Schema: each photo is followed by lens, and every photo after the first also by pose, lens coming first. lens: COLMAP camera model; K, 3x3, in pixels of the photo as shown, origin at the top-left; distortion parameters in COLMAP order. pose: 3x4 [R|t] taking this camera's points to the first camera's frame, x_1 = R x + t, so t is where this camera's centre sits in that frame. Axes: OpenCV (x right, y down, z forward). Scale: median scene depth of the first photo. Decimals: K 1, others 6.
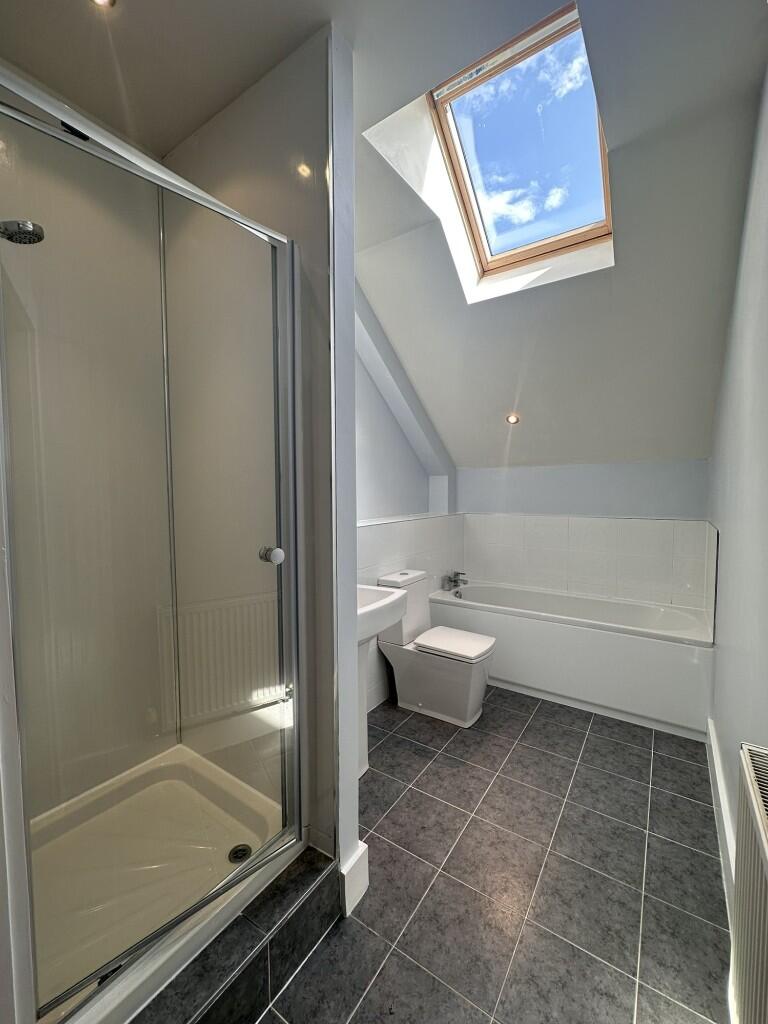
lens RADIAL K [[412.7, 0, 384.0], [0, 412.7, 512.0], [0, 0, 1]] dist [-0.001709, -0.000051]
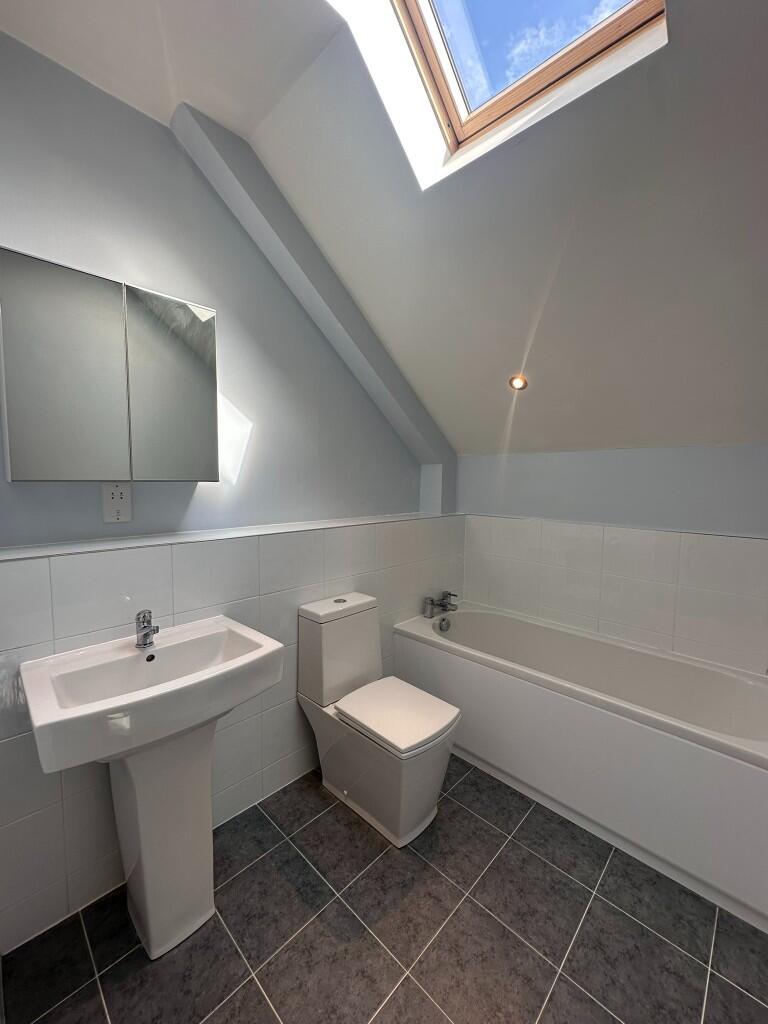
lens RADIAL K [[403.8, 0, 384.0], [0, 403.8, 512.0], [0, 0, 1]] dist [-0.006439, 0.000153]
pose [[0.986397, 0.032458, -0.161143, 0.197187], [-0.028660, 0.999255, 0.025837, -0.019539], [0.161862, -0.020867, 0.986593, 0.282959]]
